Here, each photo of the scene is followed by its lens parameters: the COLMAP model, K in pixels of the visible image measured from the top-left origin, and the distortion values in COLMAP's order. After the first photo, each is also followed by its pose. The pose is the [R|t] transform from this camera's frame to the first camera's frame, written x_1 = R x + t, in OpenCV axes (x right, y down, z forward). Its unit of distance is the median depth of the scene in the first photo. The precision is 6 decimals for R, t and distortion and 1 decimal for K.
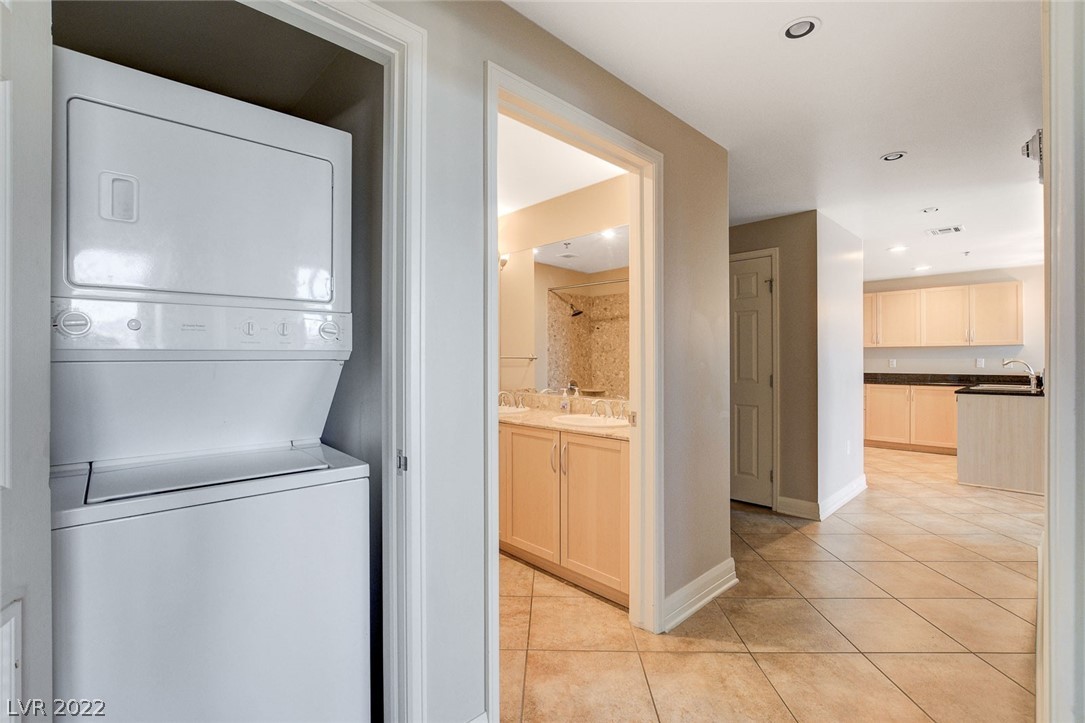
lens RADIAL K [[482.2, 0, 542.5], [0, 482.2, 361.5], [0, 0, 1]] dist [-0.022102, 0.004710]
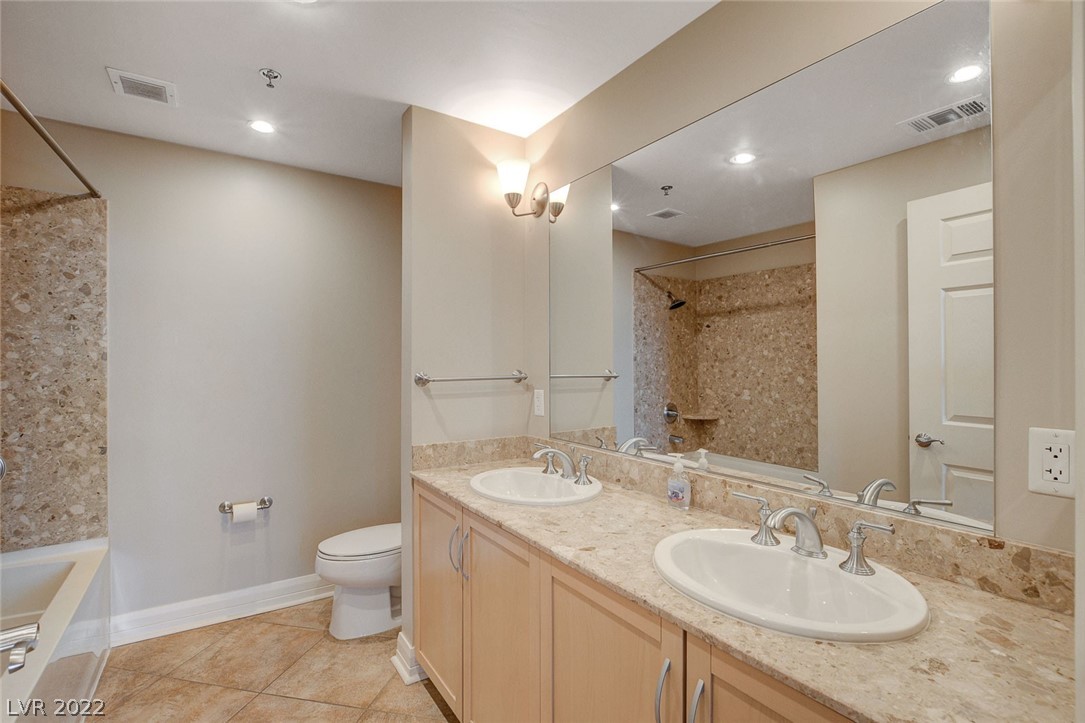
lens RADIAL K [[479.5, 0, 541.5], [0, 479.5, 367.3], [0, 0, 1]] dist [-0.020112, 0.004966]
pose [[0.985168, -0.000749, -0.171592, -0.001681], [0.001645, 0.999986, 0.005085, -0.015285], [0.171585, -0.005292, 0.985155, 0.300569]]
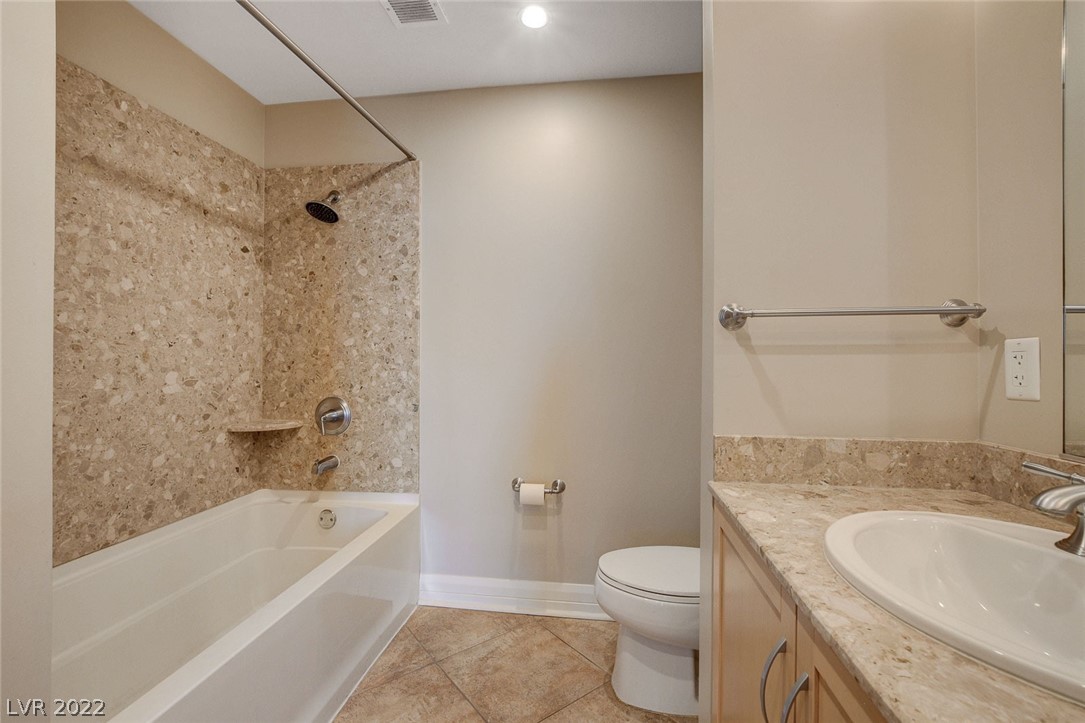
lens RADIAL K [[475.8, 0, 540.6], [0, 475.8, 359.1], [0, 0, 1]] dist [-0.016783, 0.000853]
pose [[0.616934, 0.001727, -0.787013, -0.041055], [0.001347, 0.999994, 0.003251, 0.008667], [0.787013, -0.003066, 0.616928, 0.436097]]
